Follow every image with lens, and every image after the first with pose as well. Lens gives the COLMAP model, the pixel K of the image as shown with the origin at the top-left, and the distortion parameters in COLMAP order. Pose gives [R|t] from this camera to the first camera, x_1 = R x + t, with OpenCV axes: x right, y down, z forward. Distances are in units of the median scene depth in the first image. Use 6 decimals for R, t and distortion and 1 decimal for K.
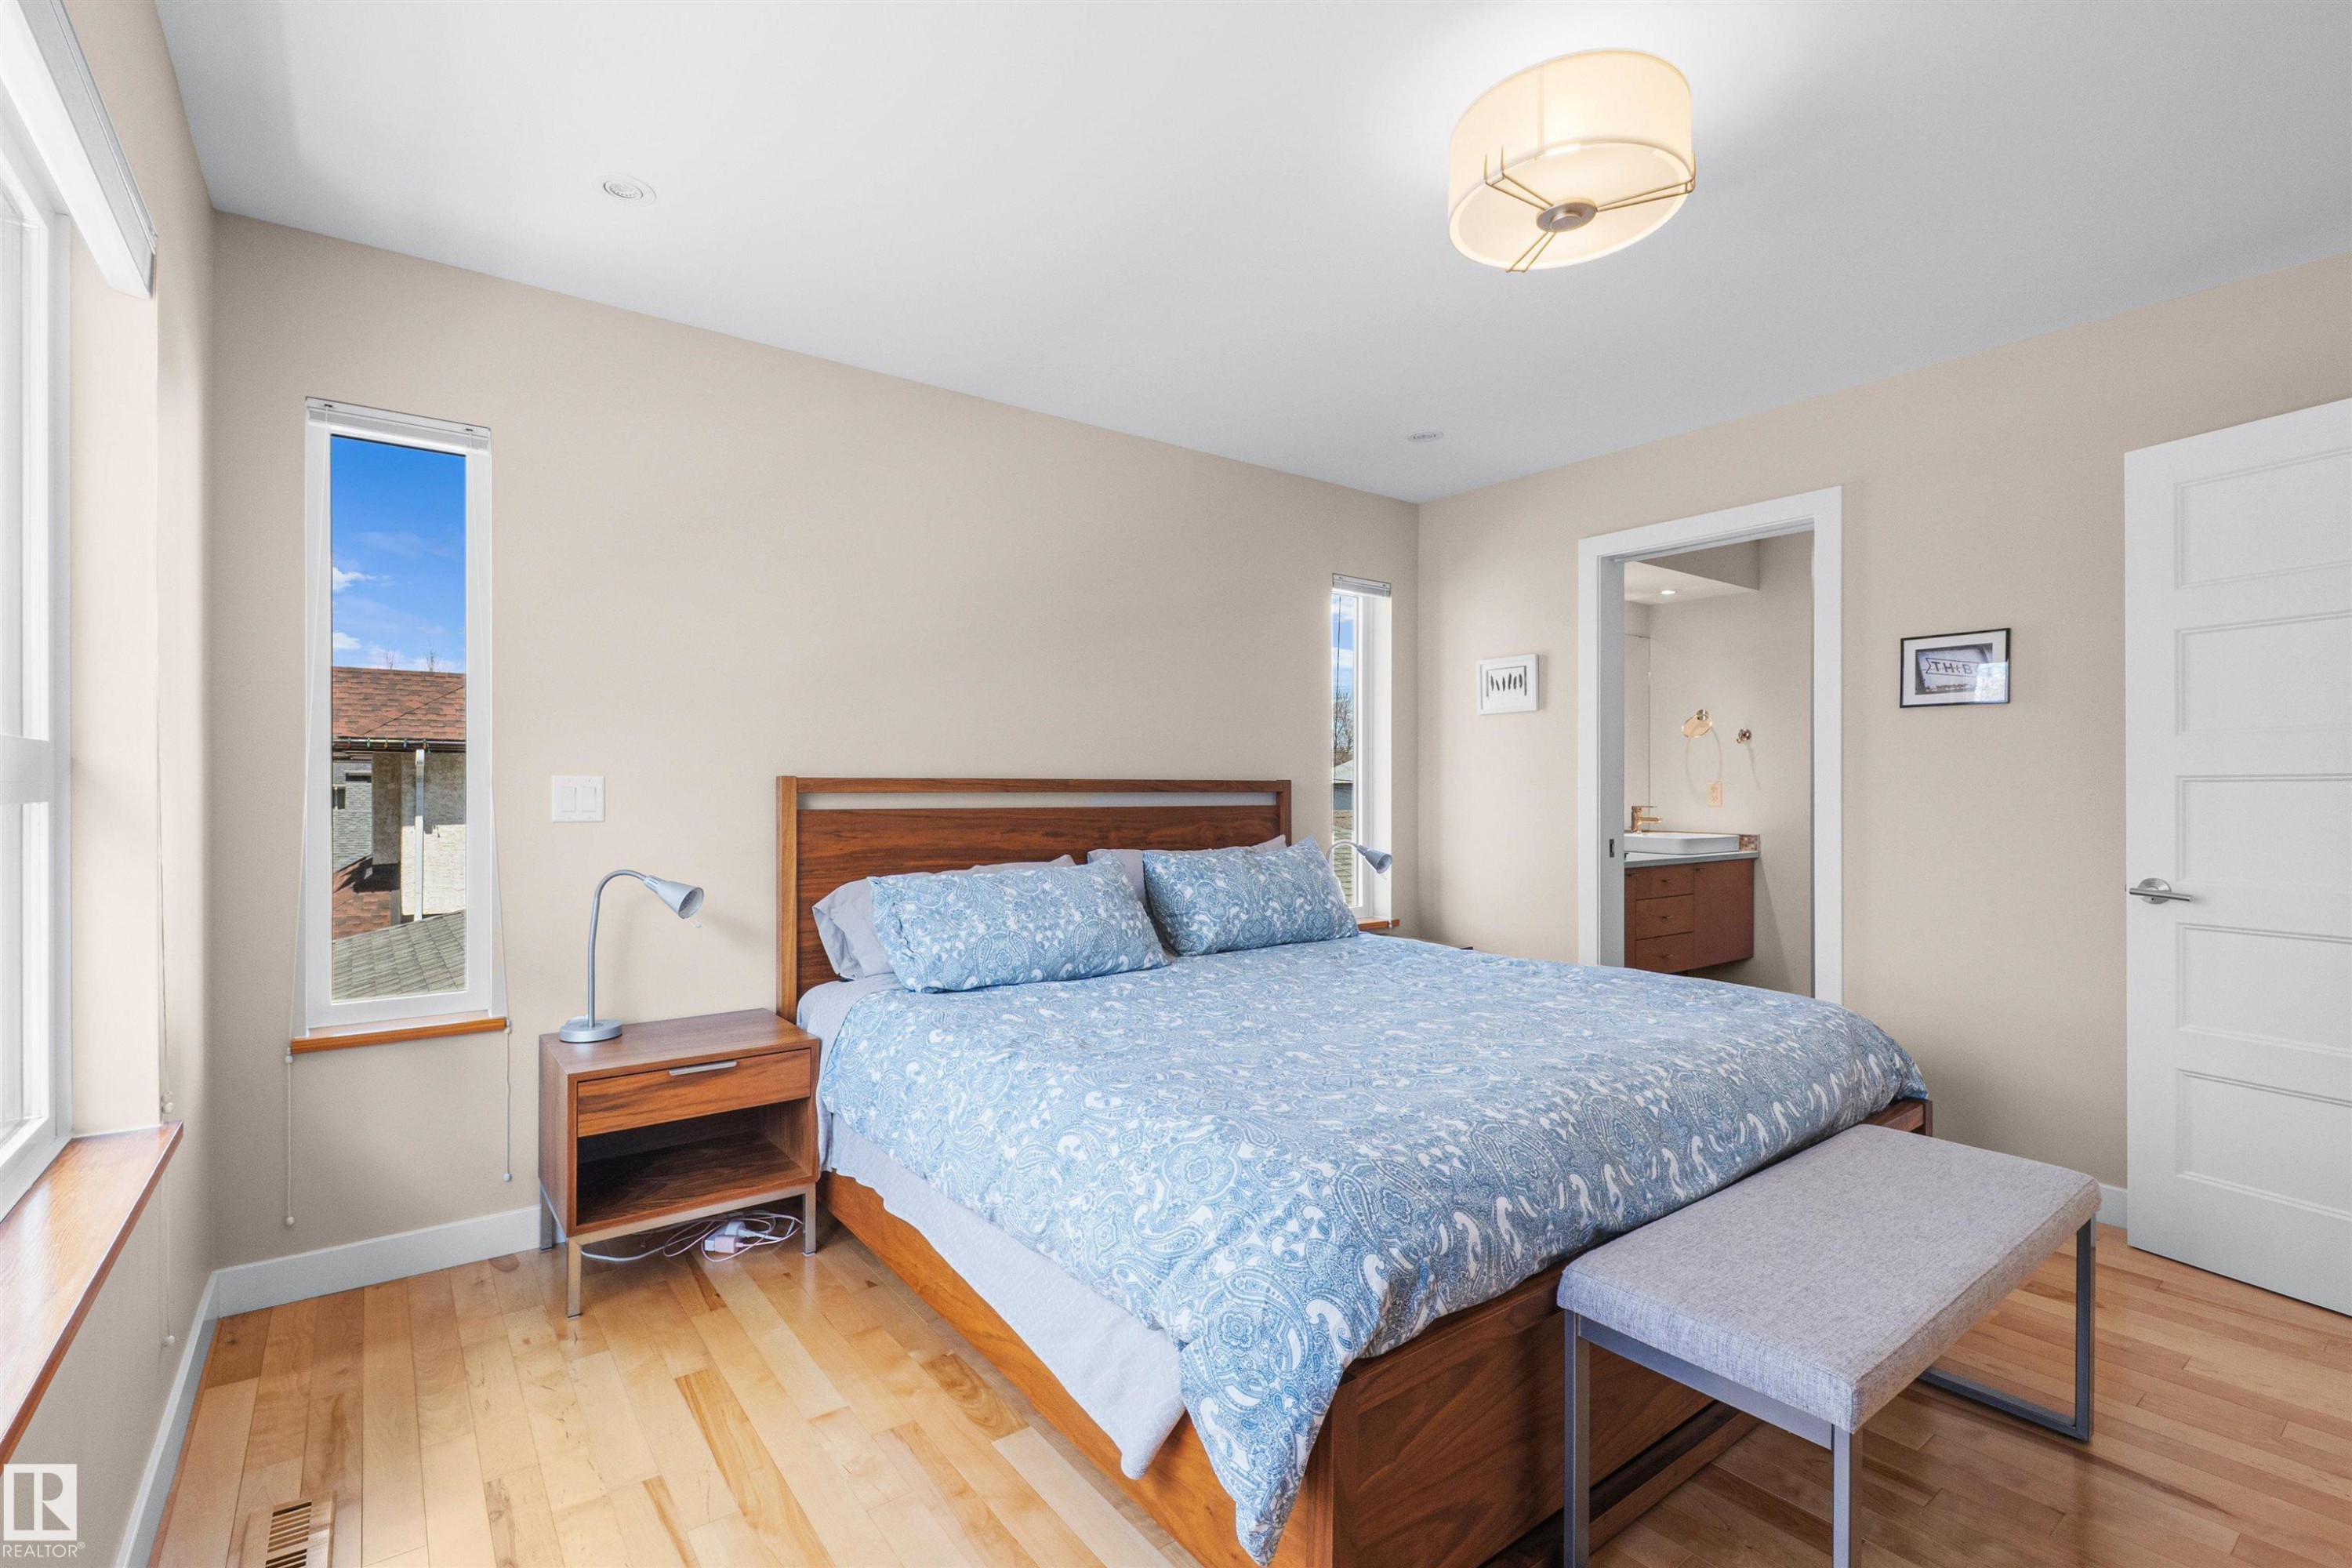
lens RADIAL K [[1049.2, 0, 1139.0], [0, 1049.2, 792.5], [0, 0, 1]] dist [0.010768, -0.008380]
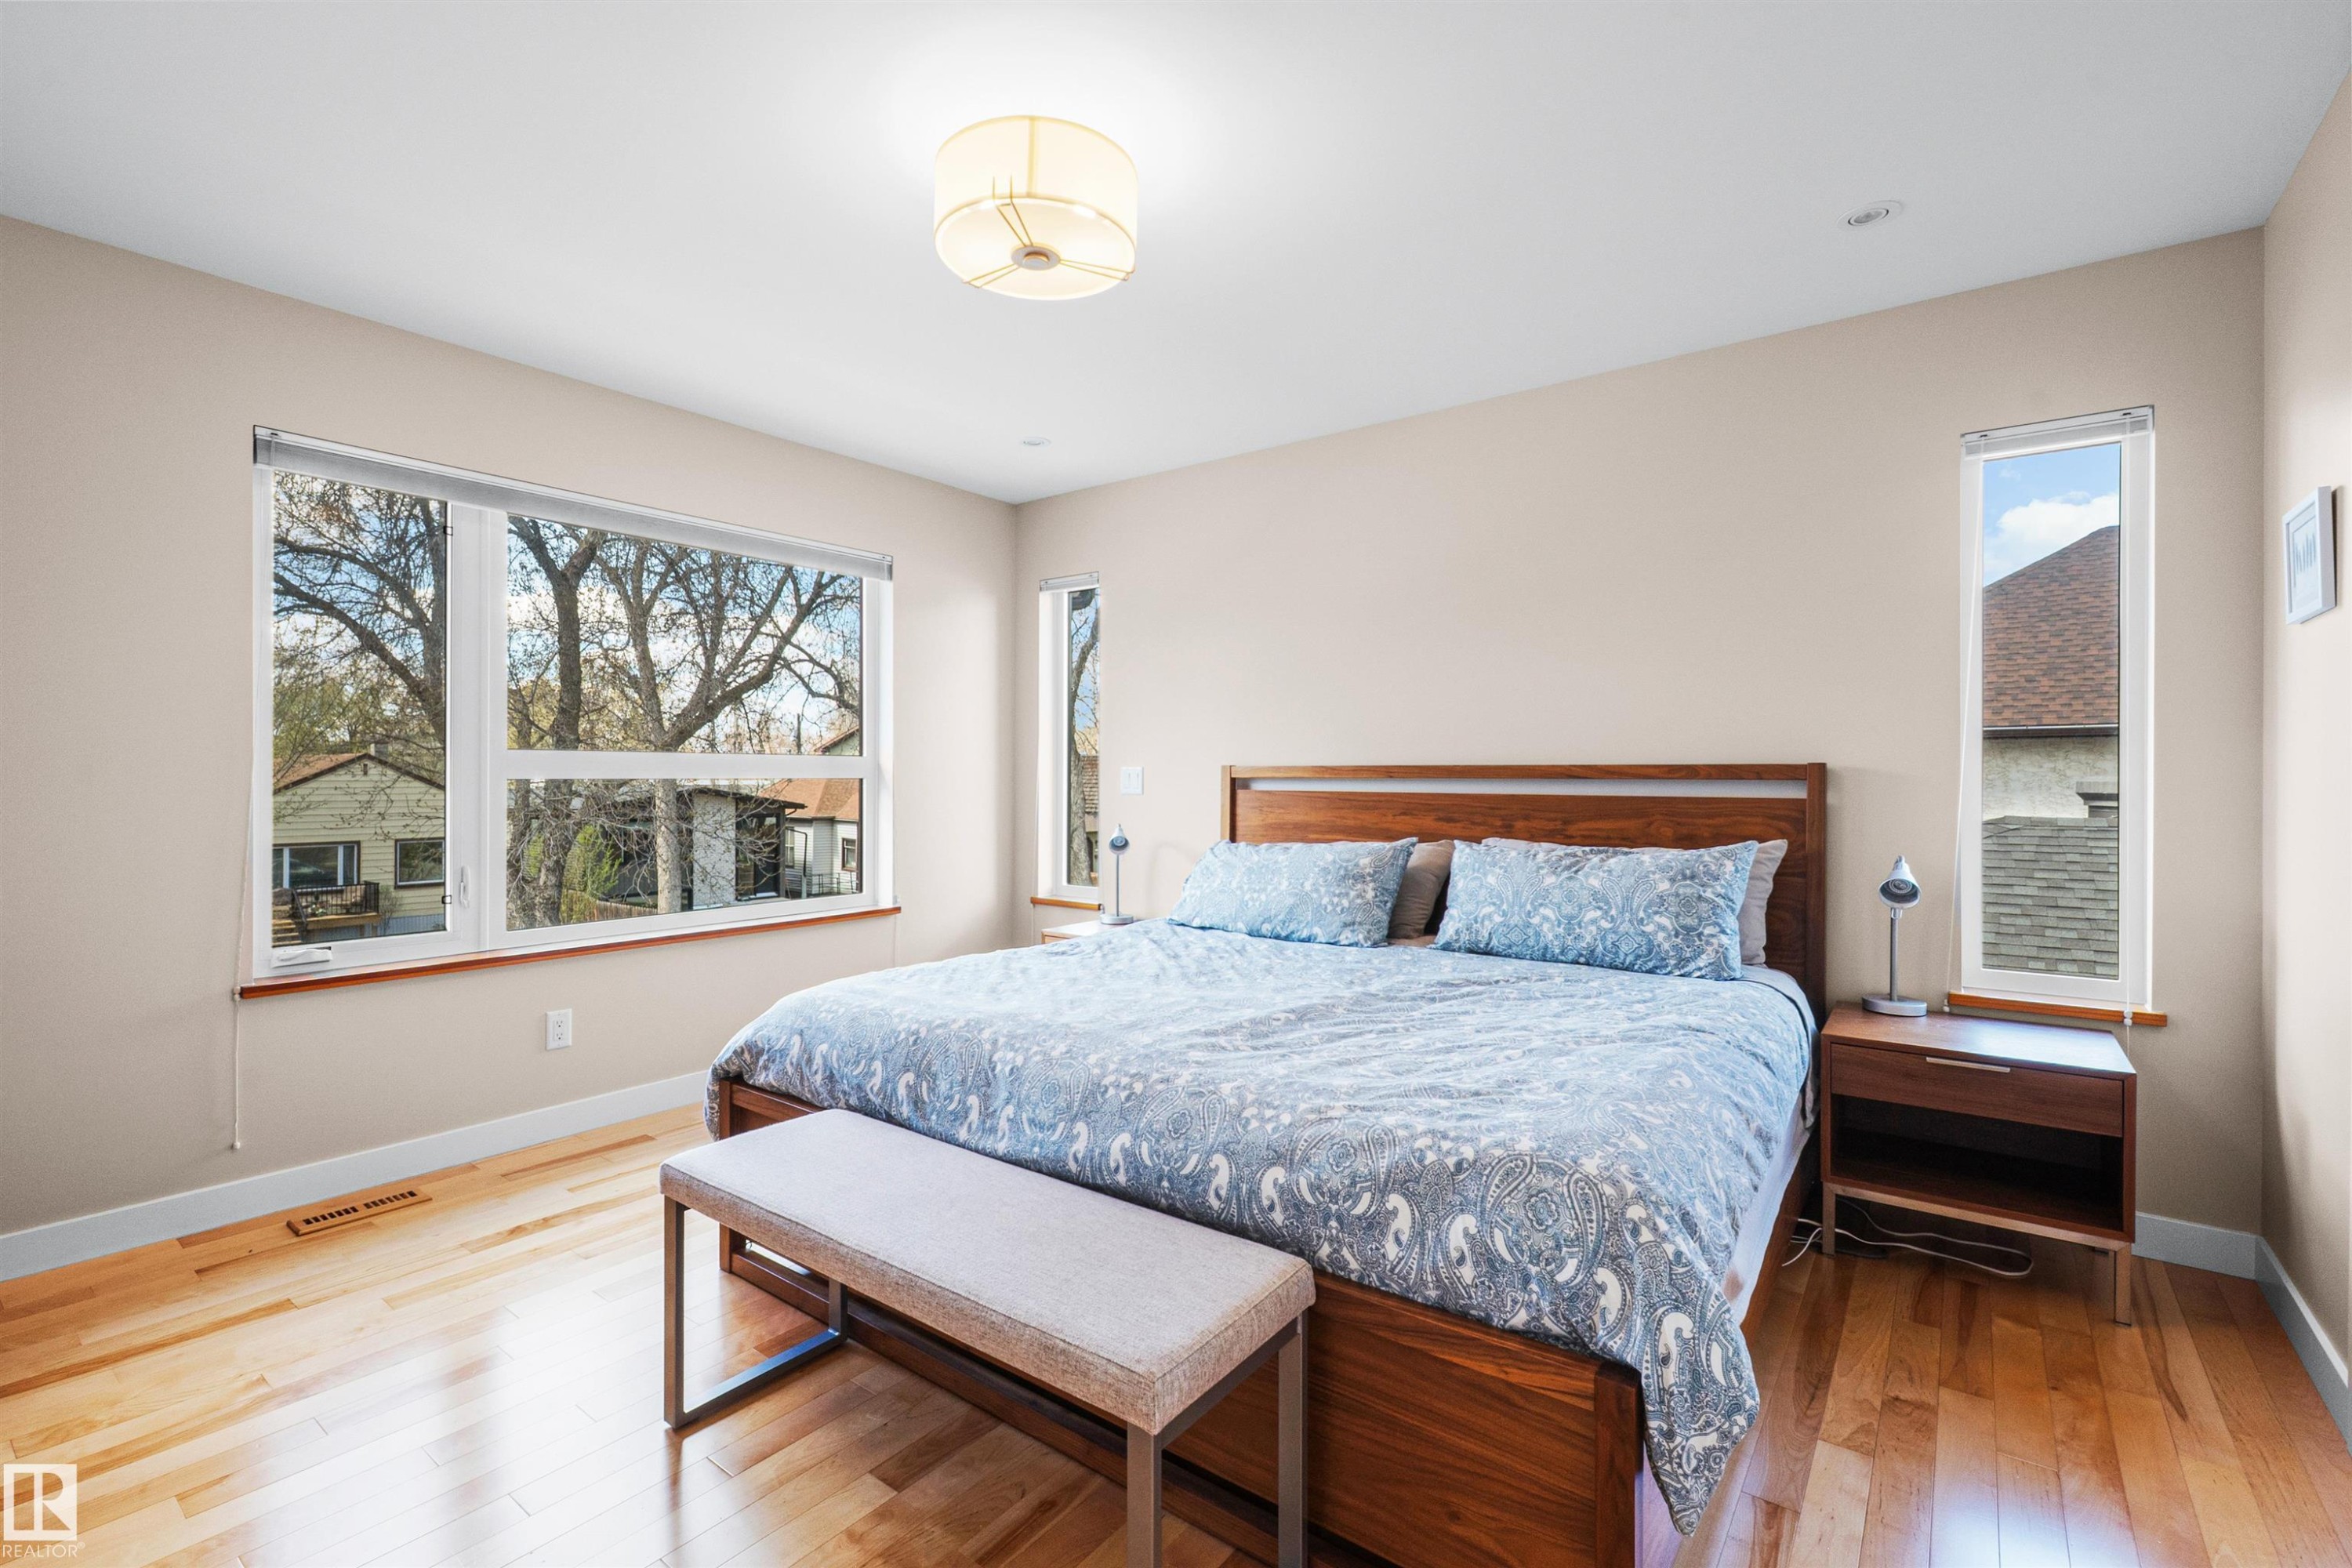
lens RADIAL K [[1046.6, 0, 1141.1], [0, 1046.6, 779.1], [0, 0, 1]] dist [0.012788, -0.007568]
pose [[0.267086, 0.003837, -0.963665, 0.964786], [-0.006173, 0.999978, 0.002271, 0.000212], [0.963653, 0.005342, 0.267104, 0.521928]]
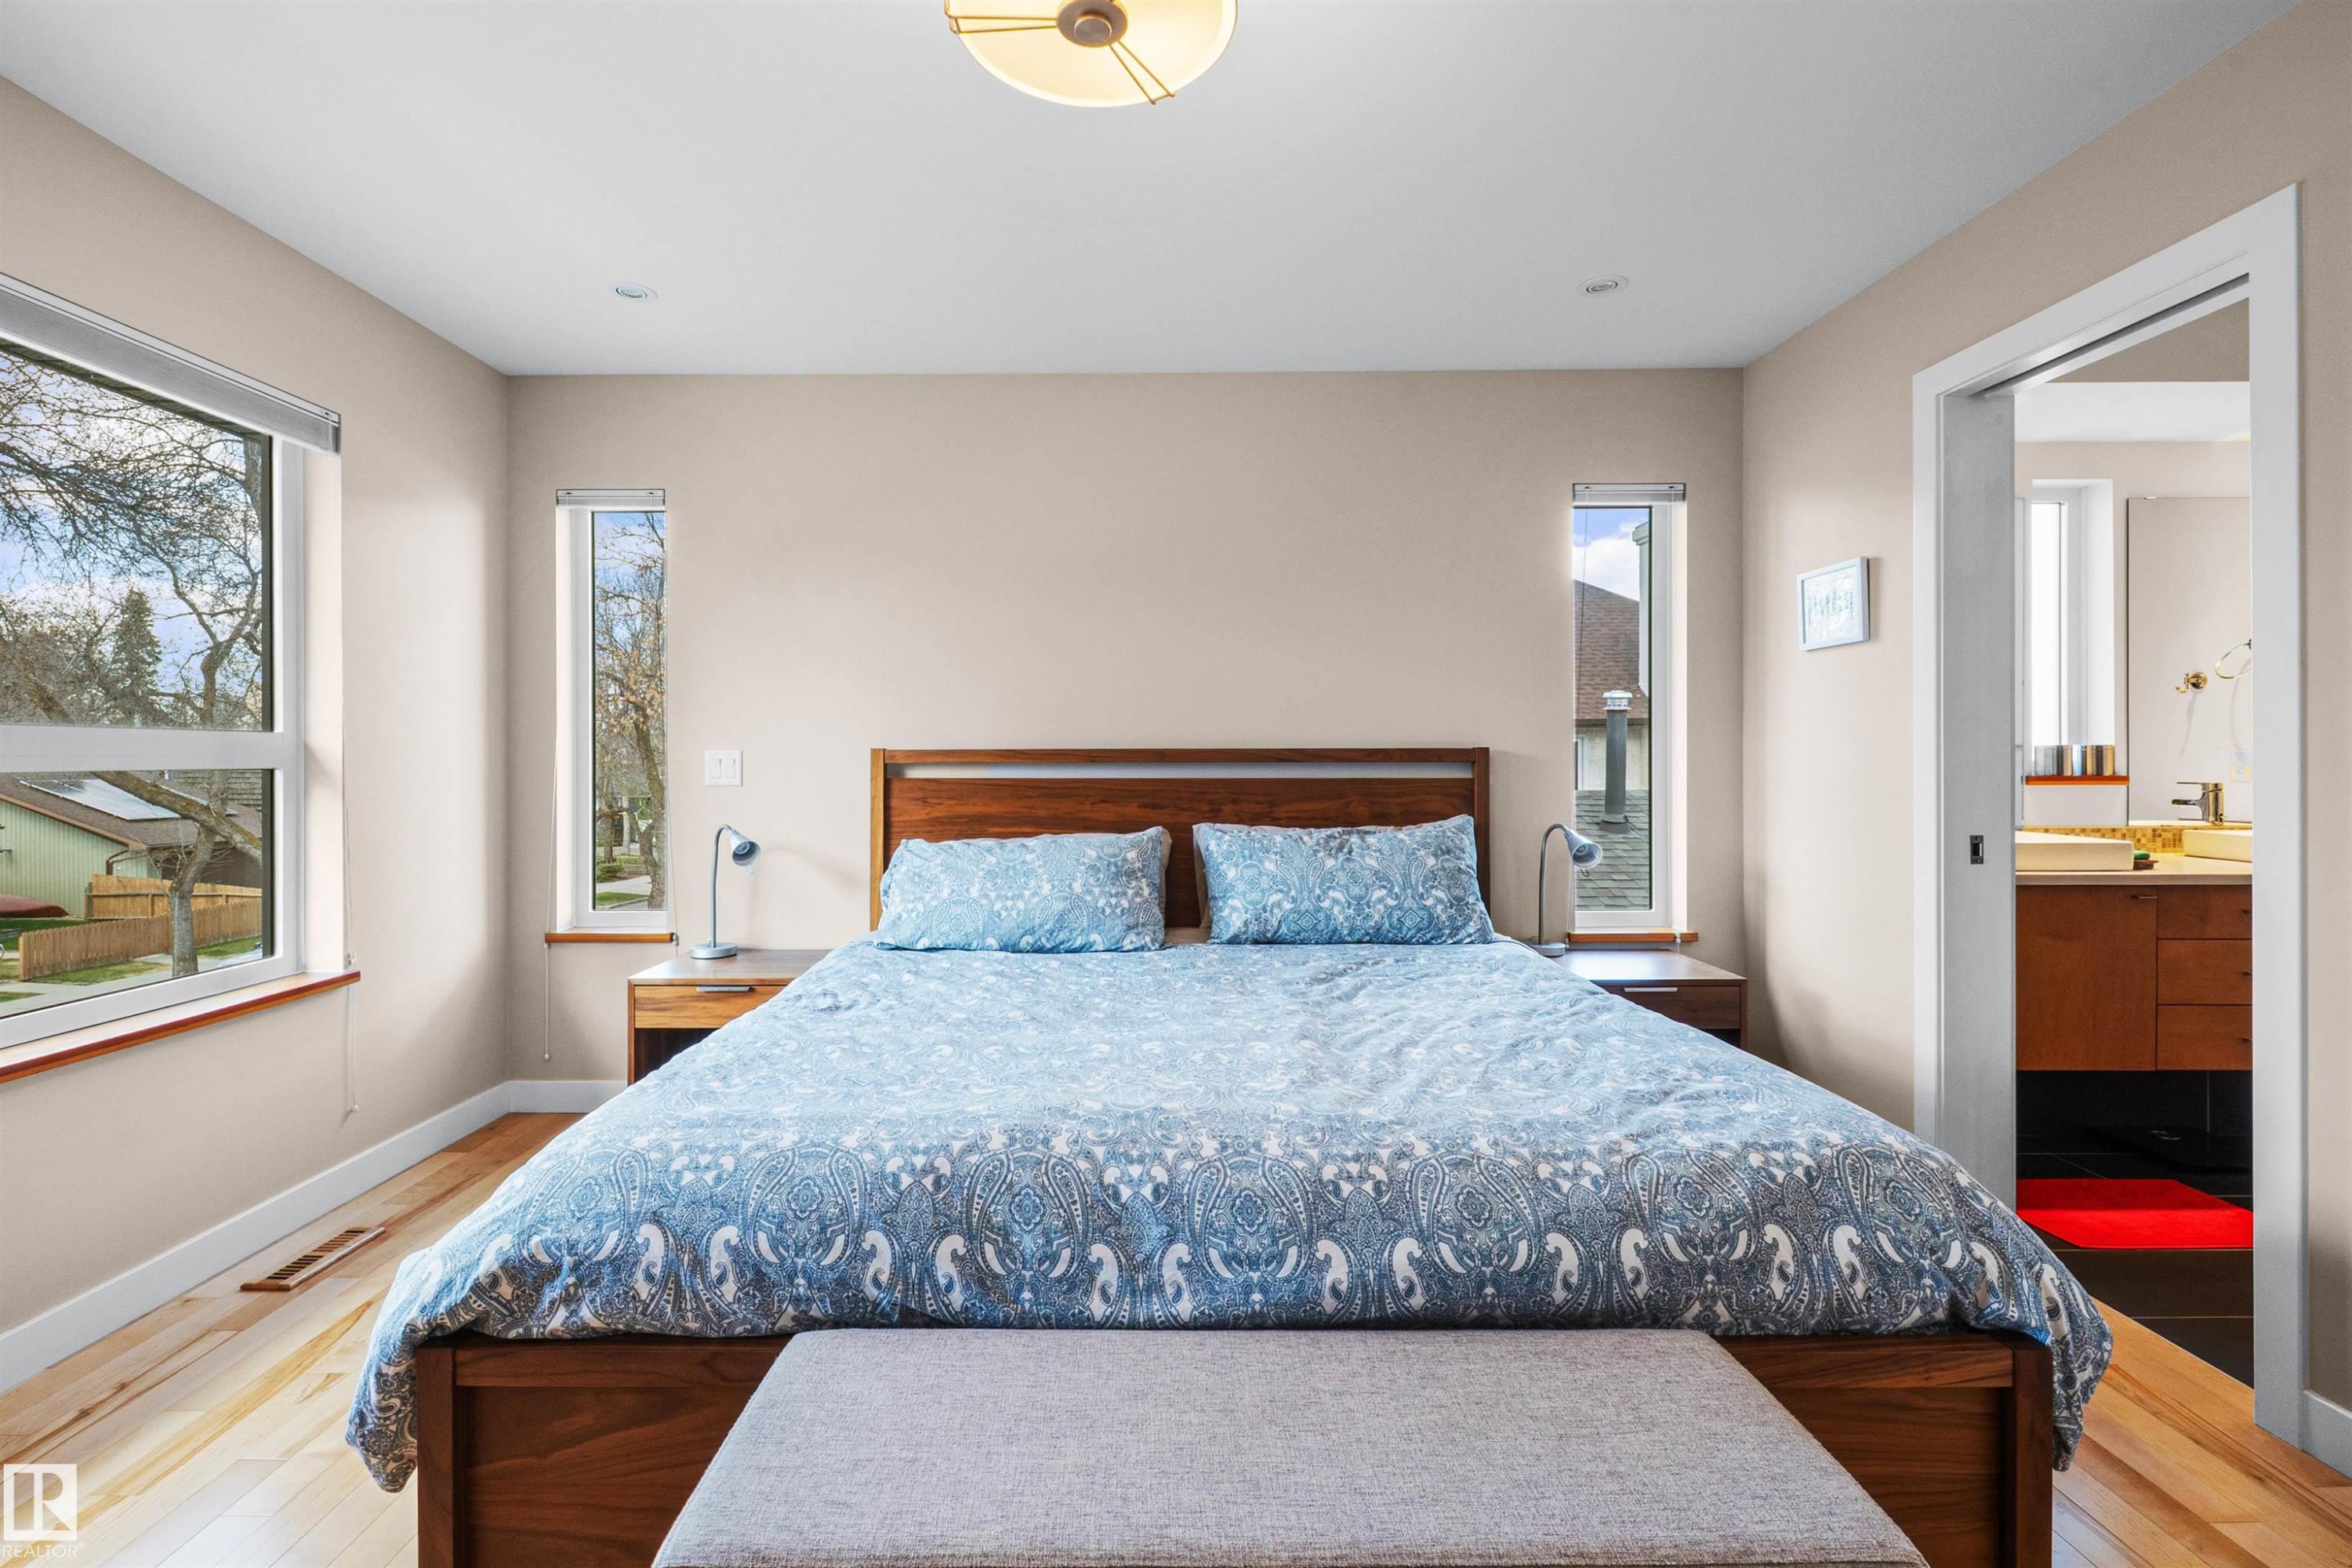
lens RADIAL K [[1050.6, 0, 1140.7], [0, 1050.6, 765.7], [0, 0, 1]] dist [0.012796, -0.008449]
pose [[0.802383, 0.001212, -0.596809, 0.576383], [0.000322, 0.999997, 0.002463, 0.000365], [0.596810, -0.002169, 0.802380, 0.253846]]
